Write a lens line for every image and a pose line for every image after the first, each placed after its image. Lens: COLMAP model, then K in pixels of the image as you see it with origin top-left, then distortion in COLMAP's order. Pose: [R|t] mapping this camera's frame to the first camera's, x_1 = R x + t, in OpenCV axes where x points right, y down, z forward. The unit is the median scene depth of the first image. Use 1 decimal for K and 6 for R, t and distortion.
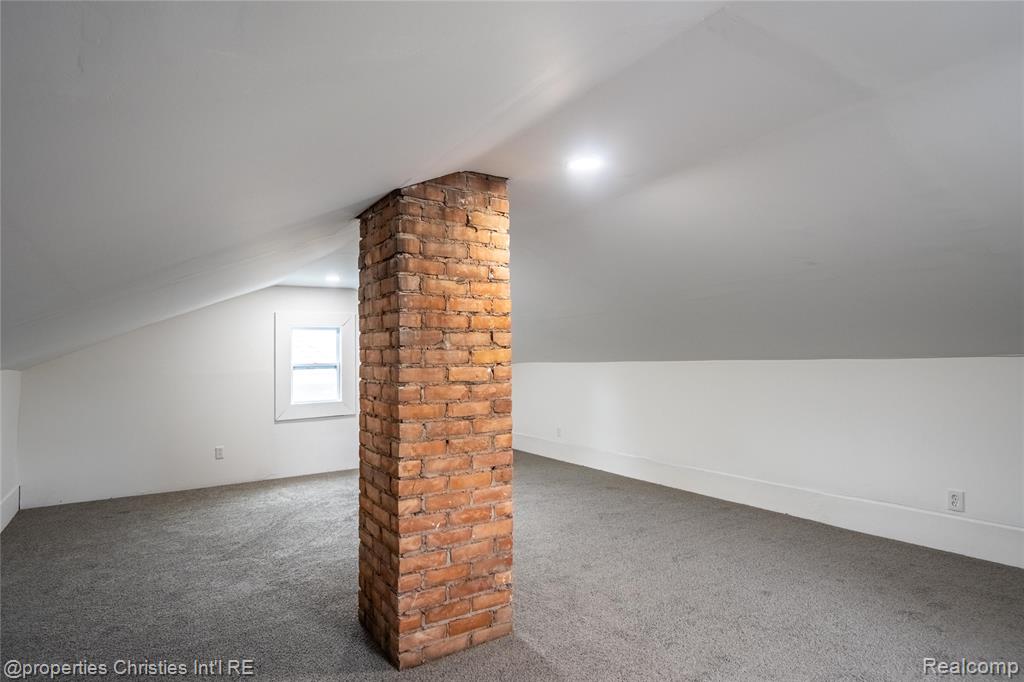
lens RADIAL K [[599.1, 0, 539.9], [0, 599.1, 335.5], [0, 0, 1]] dist [0.005146, -0.003556]
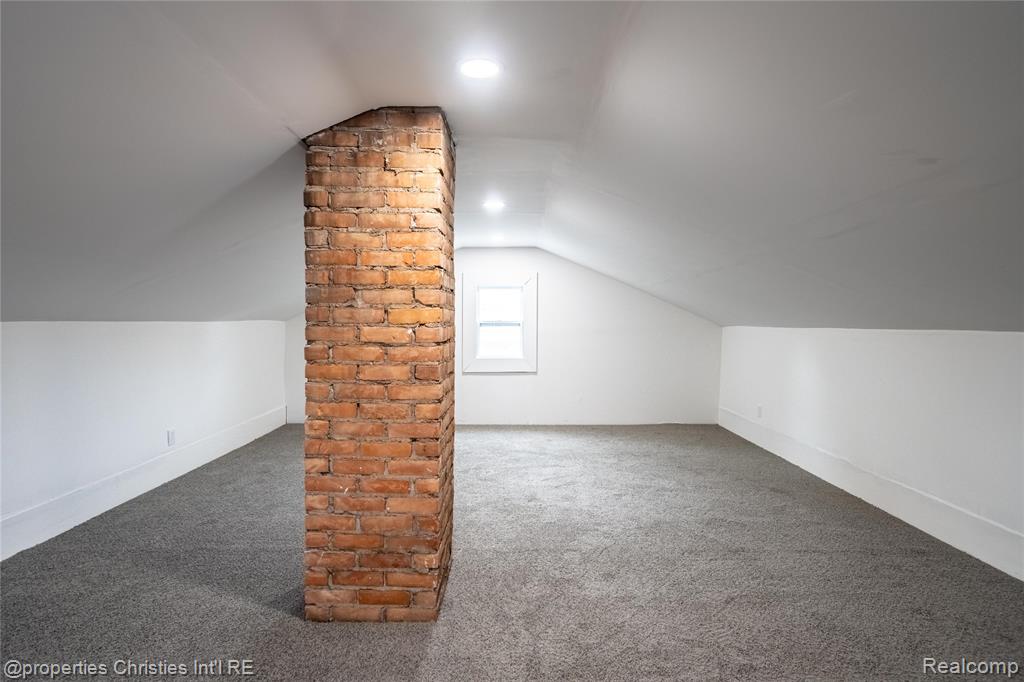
lens RADIAL K [[599.1, 0, 513.7], [0, 599.1, 342.9], [0, 0, 1]] dist [0.005146, -0.003556]
pose [[0.809563, 0.044220, -0.585365, 0.571785], [0.002748, 0.996862, 0.079106, 0.004899], [0.587026, -0.065650, 0.806902, 0.372957]]
